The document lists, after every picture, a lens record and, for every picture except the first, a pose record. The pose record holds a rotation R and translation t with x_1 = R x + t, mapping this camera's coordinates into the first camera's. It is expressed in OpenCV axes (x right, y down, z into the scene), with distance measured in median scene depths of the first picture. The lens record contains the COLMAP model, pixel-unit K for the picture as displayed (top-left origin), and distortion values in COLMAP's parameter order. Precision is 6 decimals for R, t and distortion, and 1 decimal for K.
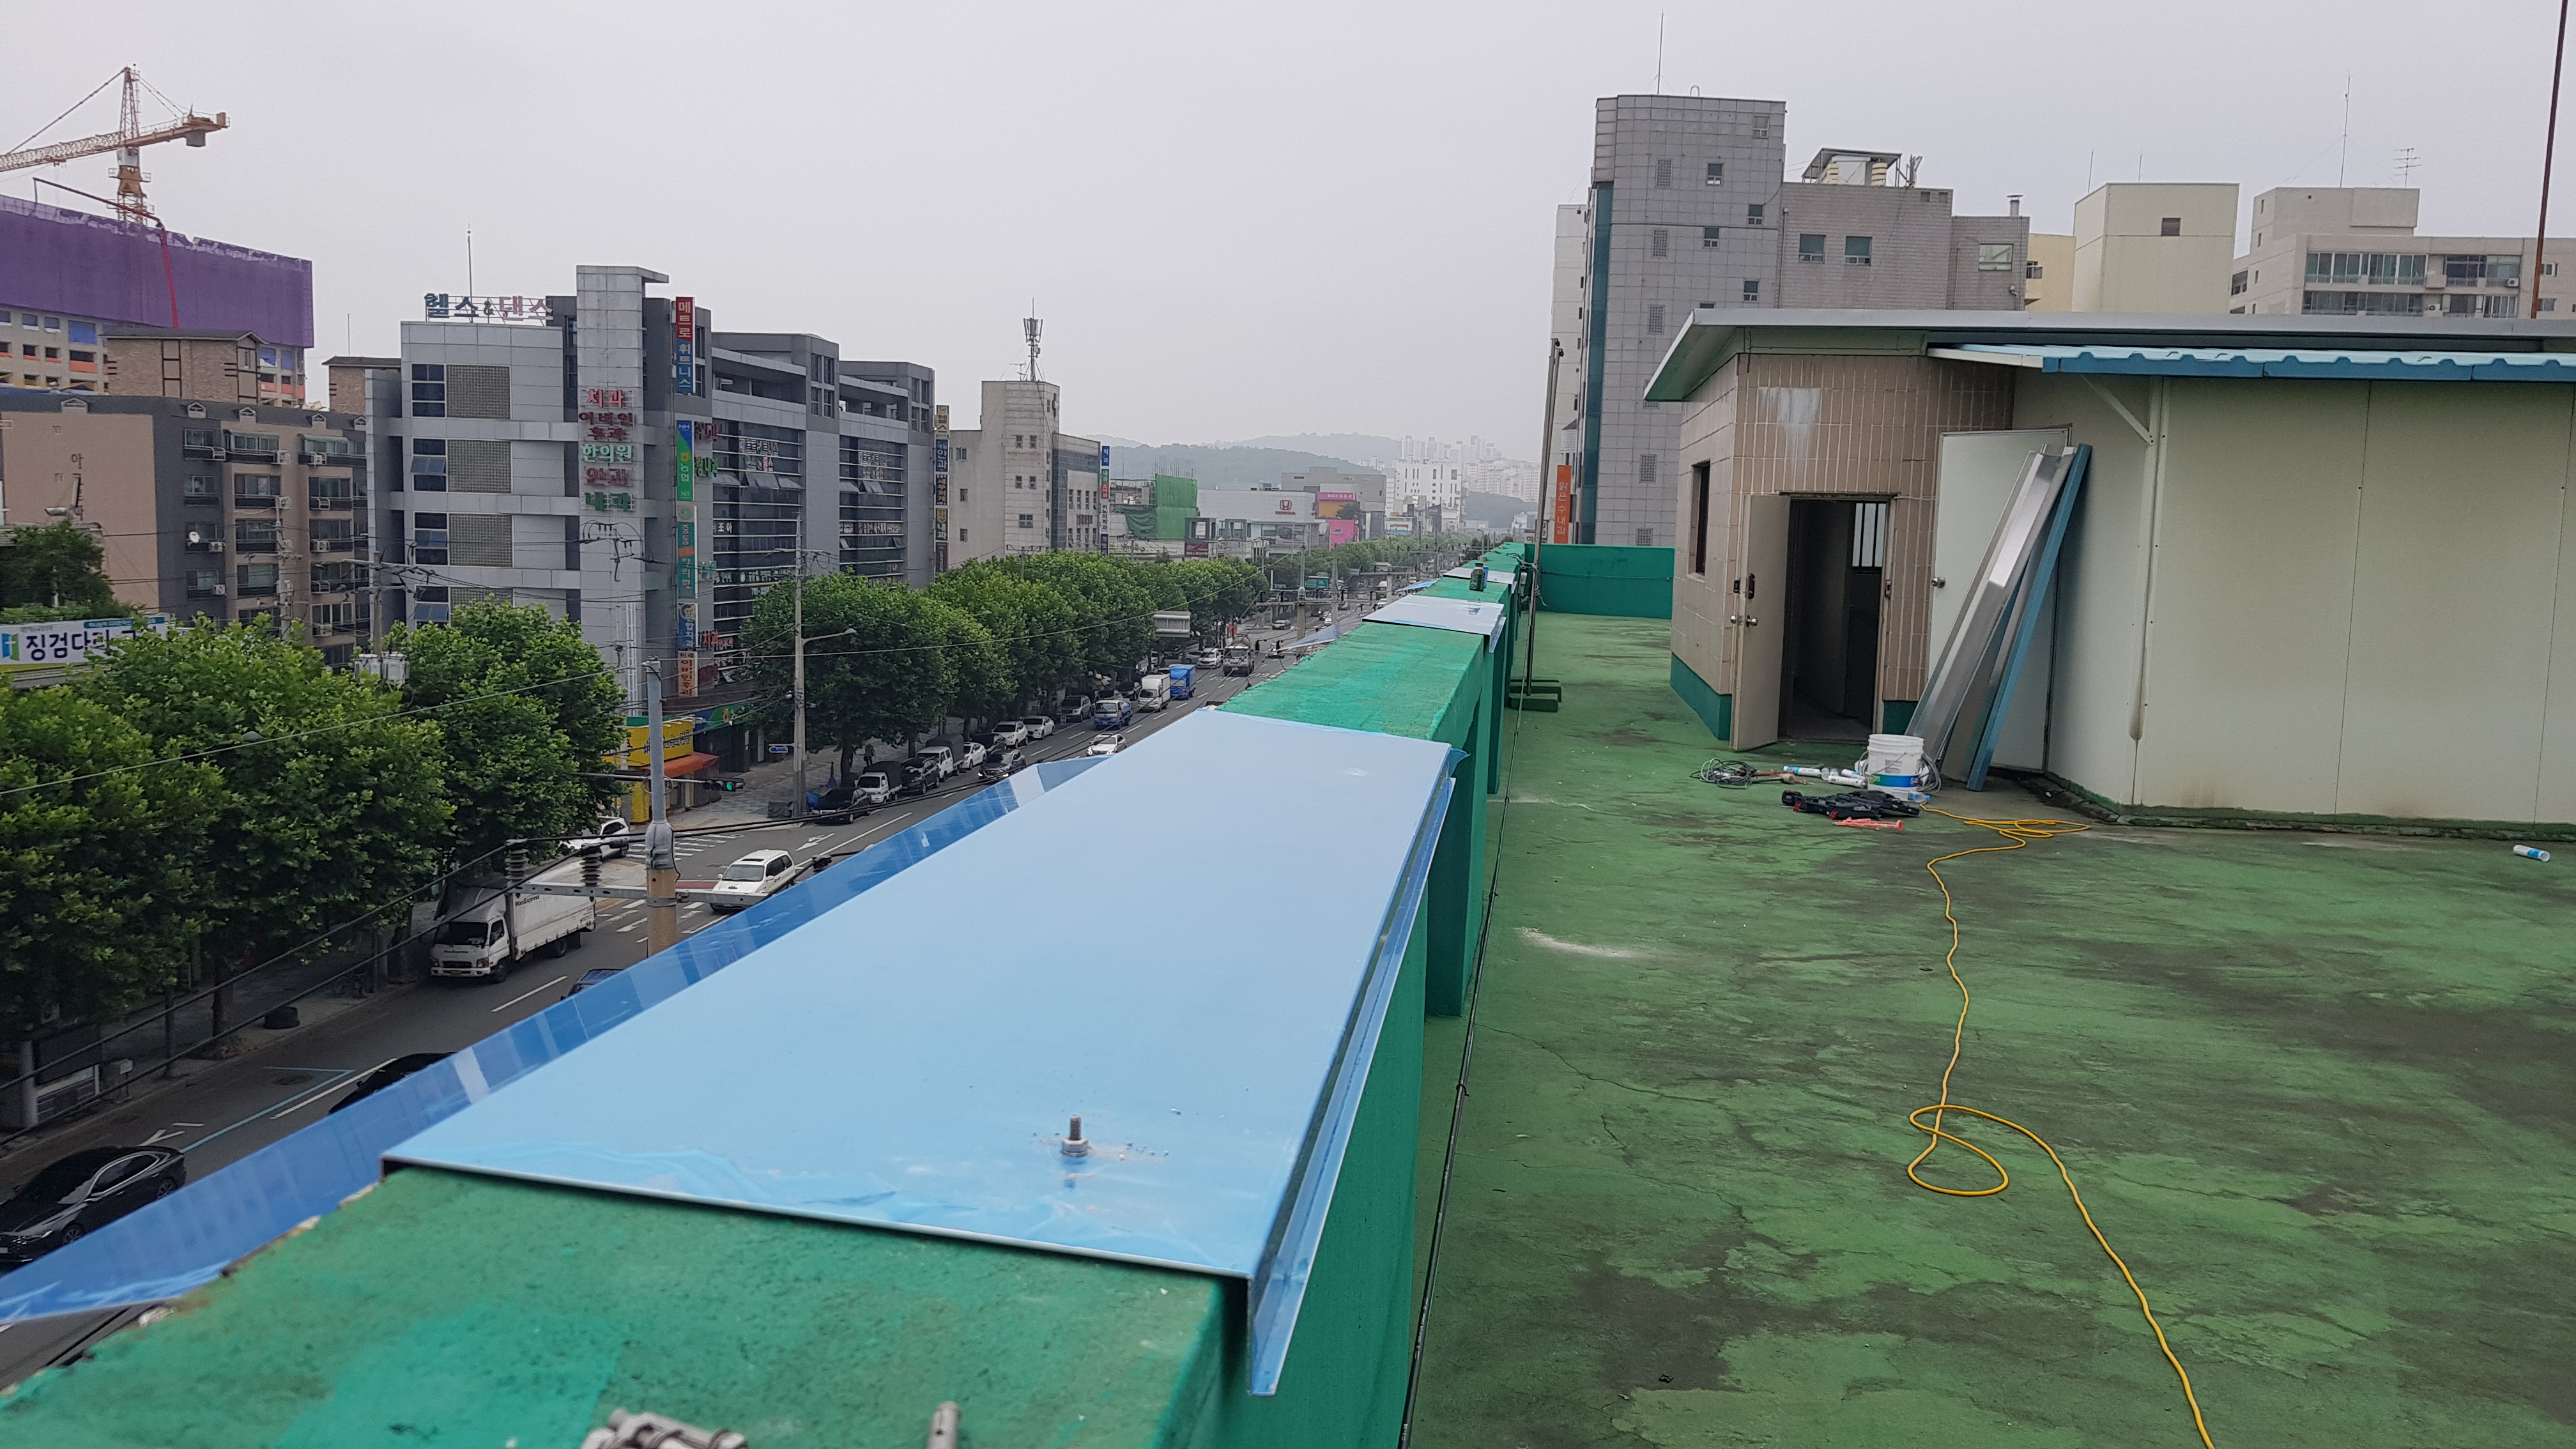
lens RADIAL K [[2268.3, 0, 1212.9], [0, 2268.3, 723.9], [0, 0, 1]] dist [0.066115, -0.161316]
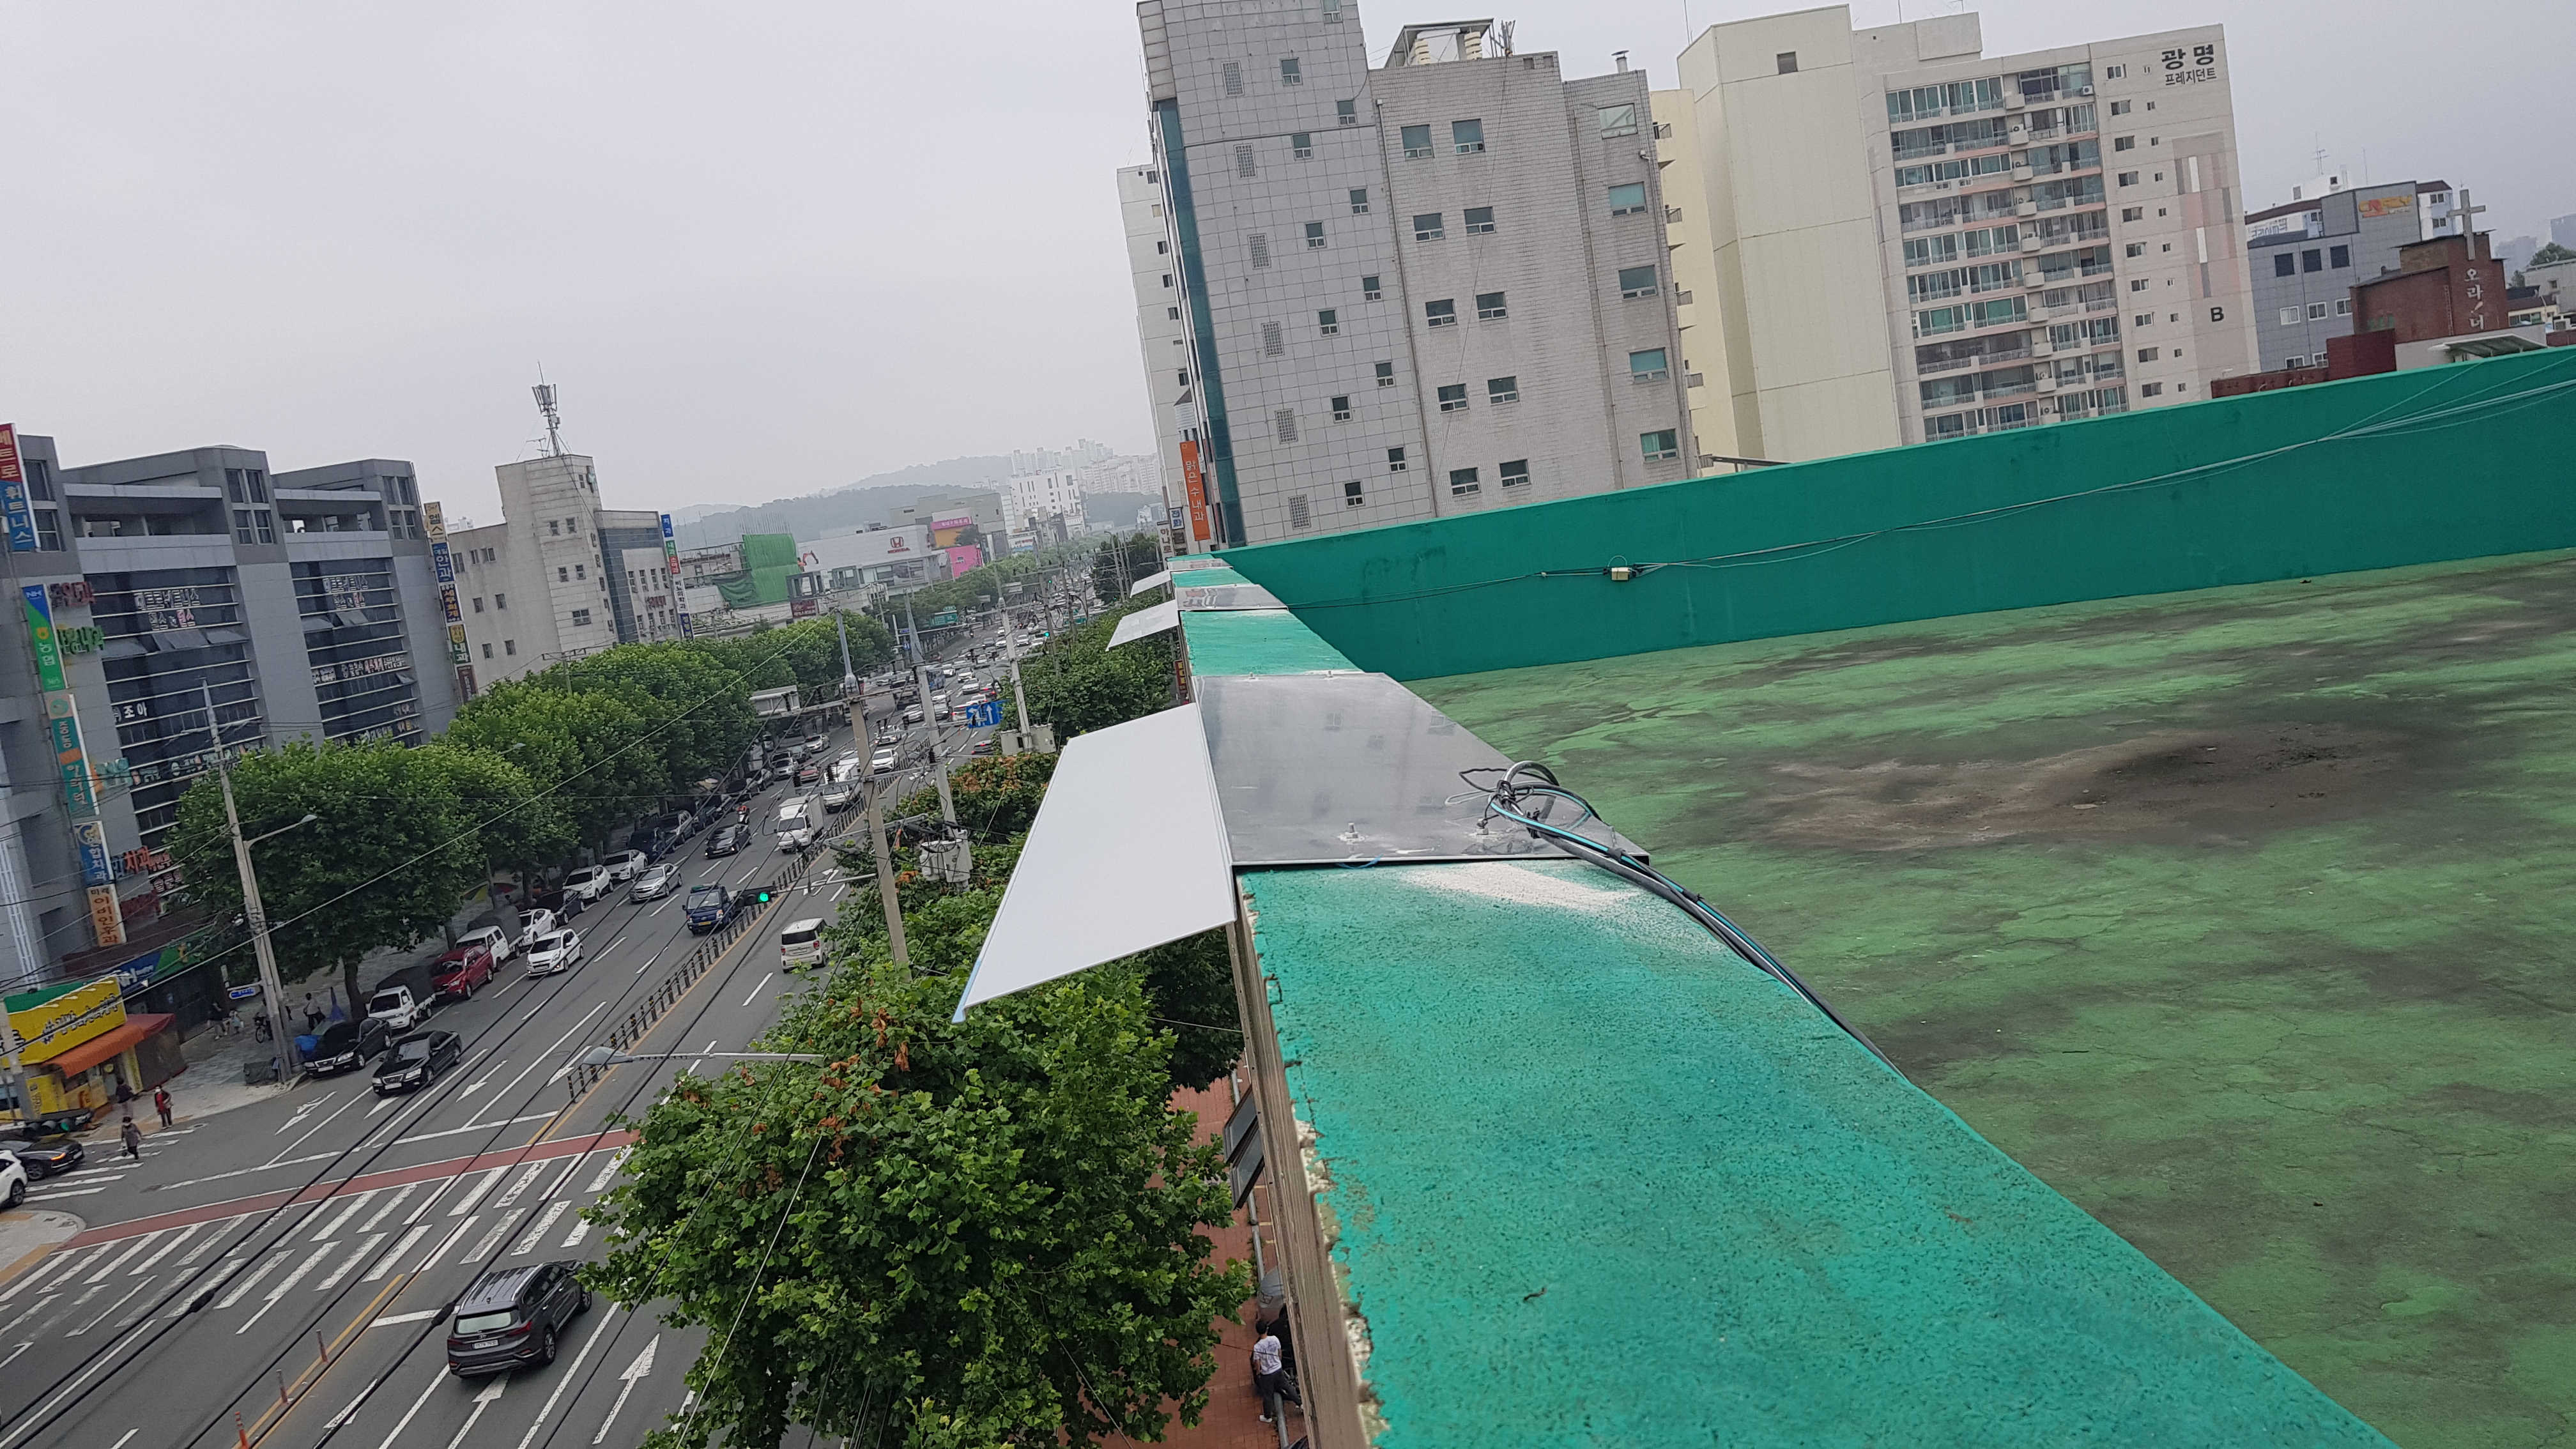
lens RADIAL K [[2253.5, 0, 1358.9], [0, 2253.5, 661.6], [0, 0, 1]] dist [0.109303, -0.299250]
pose [[0.957282, -0.196016, 0.212579, 0.018781], [0.201767, 0.979418, -0.005487, -0.014027], [-0.207128, 0.048144, 0.977128, 0.153739]]
